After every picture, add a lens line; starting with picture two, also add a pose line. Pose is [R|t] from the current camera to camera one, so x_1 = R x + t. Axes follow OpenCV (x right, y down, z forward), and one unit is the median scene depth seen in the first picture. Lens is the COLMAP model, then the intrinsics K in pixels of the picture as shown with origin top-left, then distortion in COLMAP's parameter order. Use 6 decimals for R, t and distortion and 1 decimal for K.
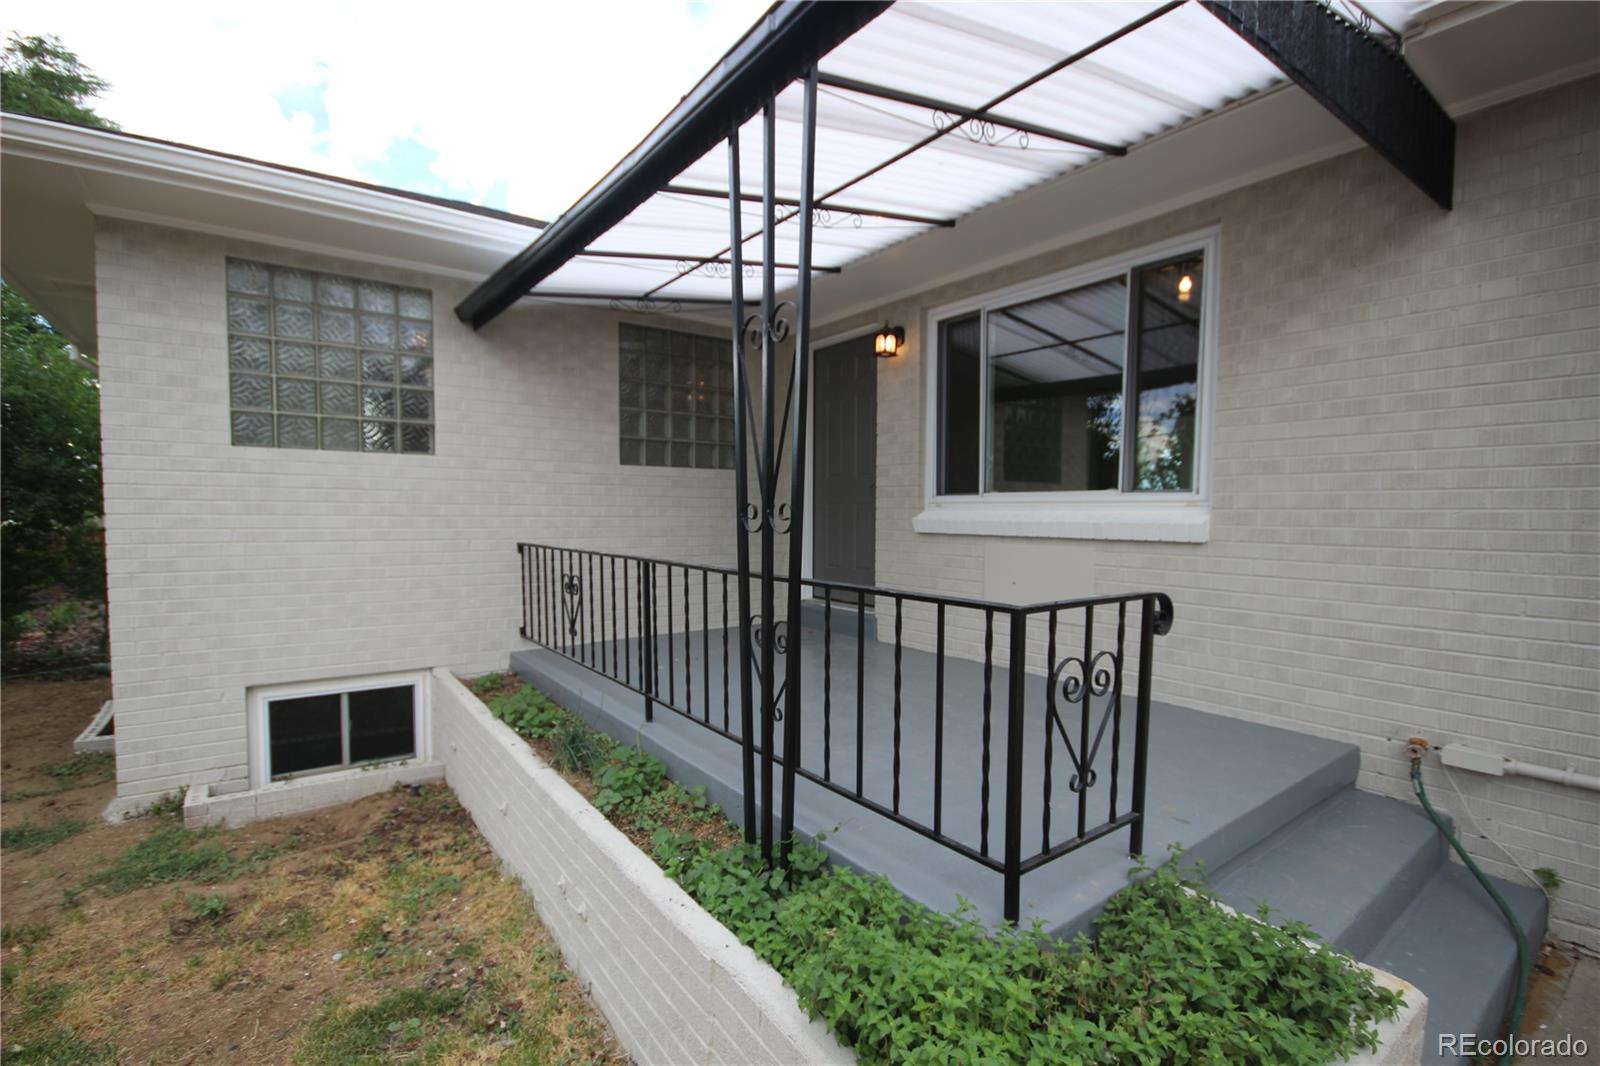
lens RADIAL K [[743.2, 0, 795.1], [0, 743.2, 551.5], [0, 0, 1]] dist [-0.002159, 0.000590]
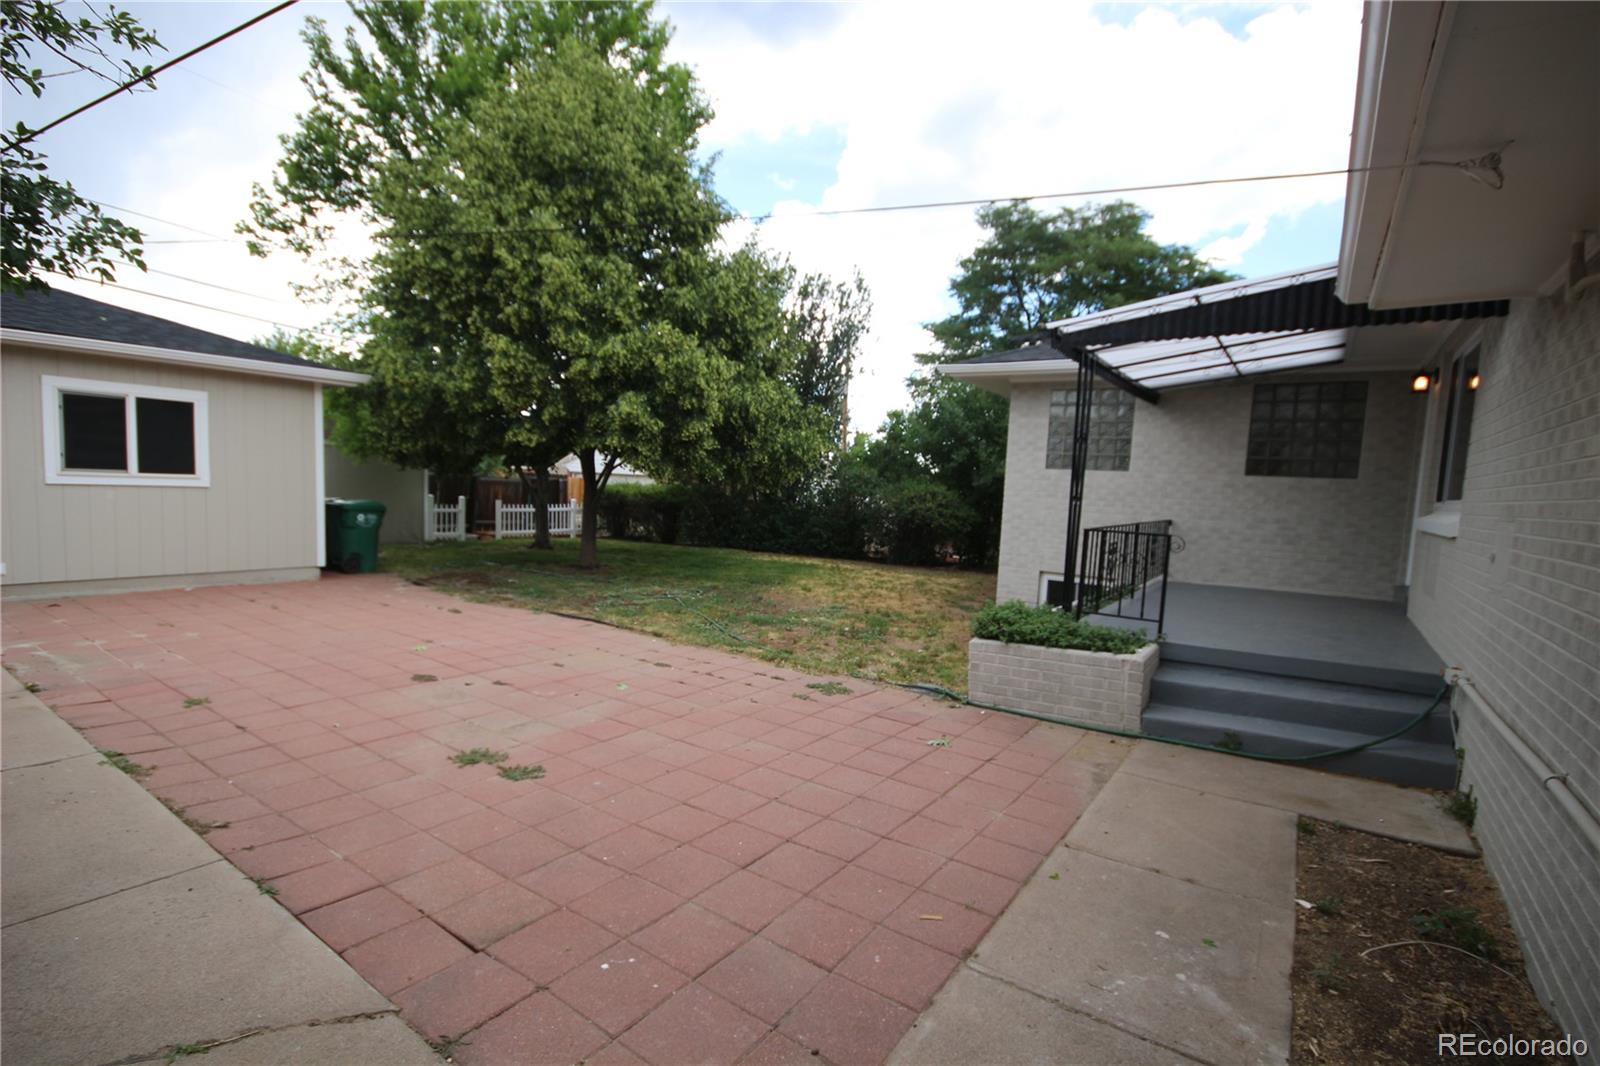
lens RADIAL K [[743.2, 0, 795.1], [0, 743.2, 551.5], [0, 0, 1]] dist [-0.002159, 0.000590]
pose [[0.333458, 0.099420, -0.937508, 1.077624], [-0.093061, 0.993039, 0.072208, 0.020671], [0.938160, 0.063167, 0.340389, -0.476546]]
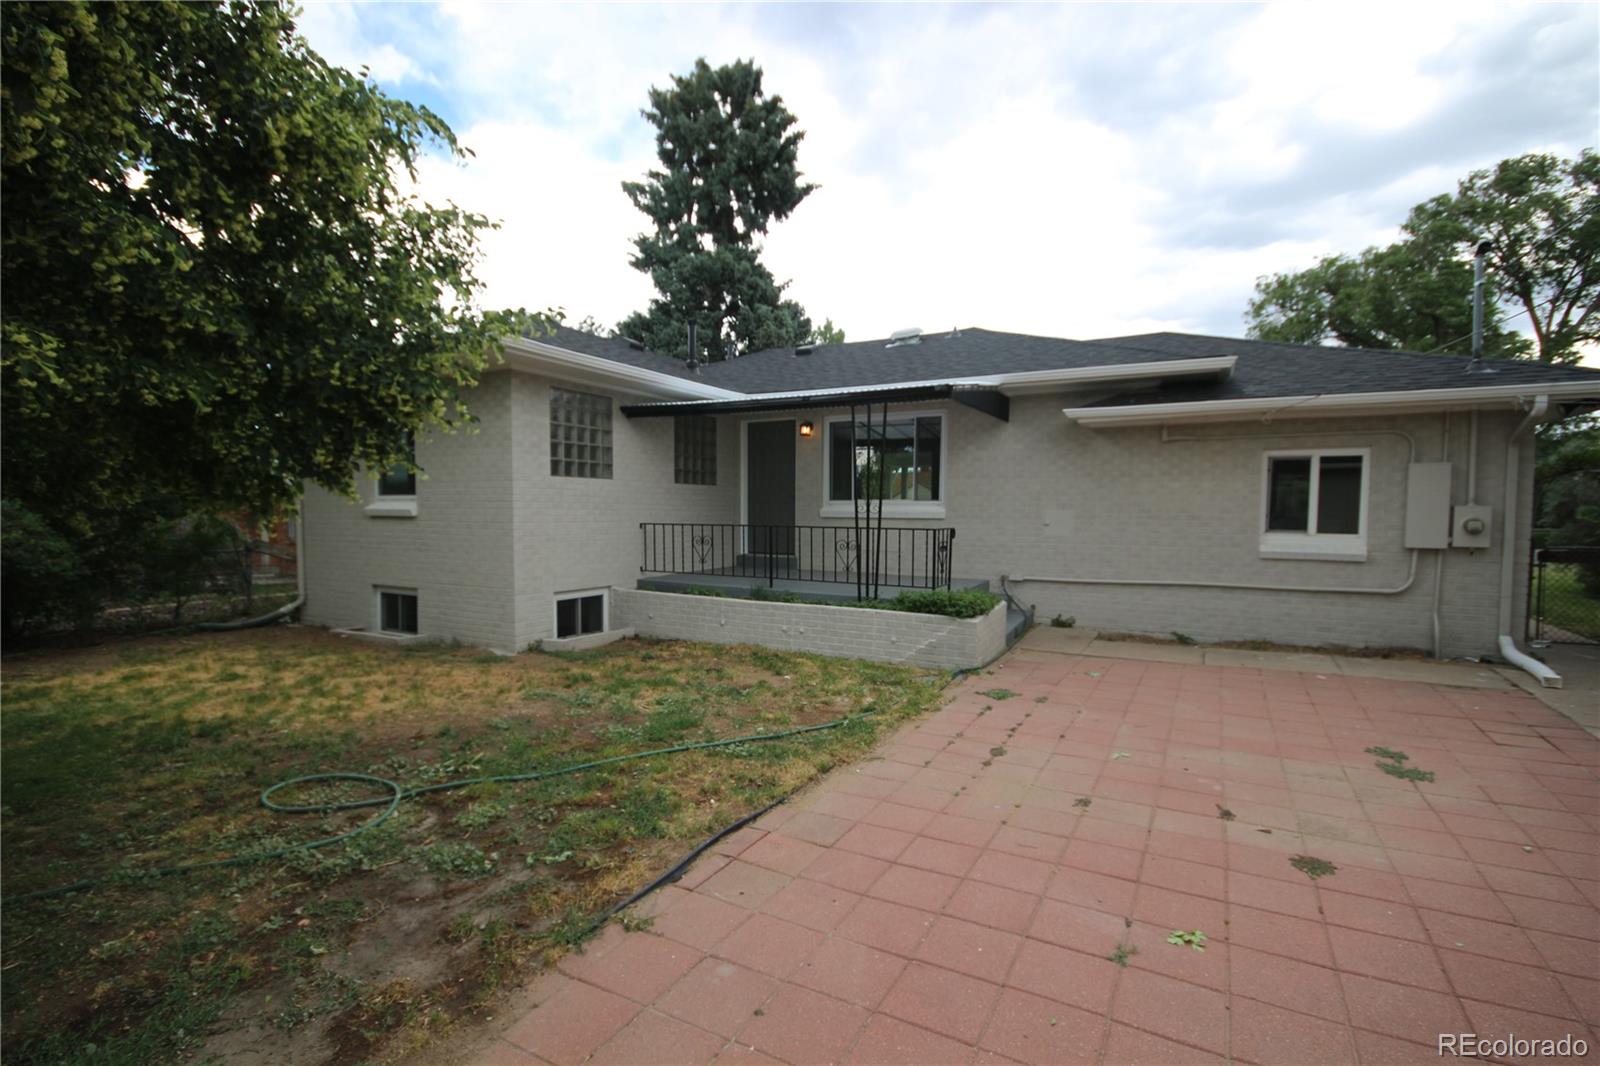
lens RADIAL K [[743.2, 0, 795.1], [0, 743.2, 551.5], [0, 0, 1]] dist [-0.002159, 0.000590]
pose [[0.905361, -0.024016, 0.423963, -0.896029], [0.021283, 0.999711, 0.011181, 0.053753], [-0.424109, -0.001099, 0.905610, -1.025657]]
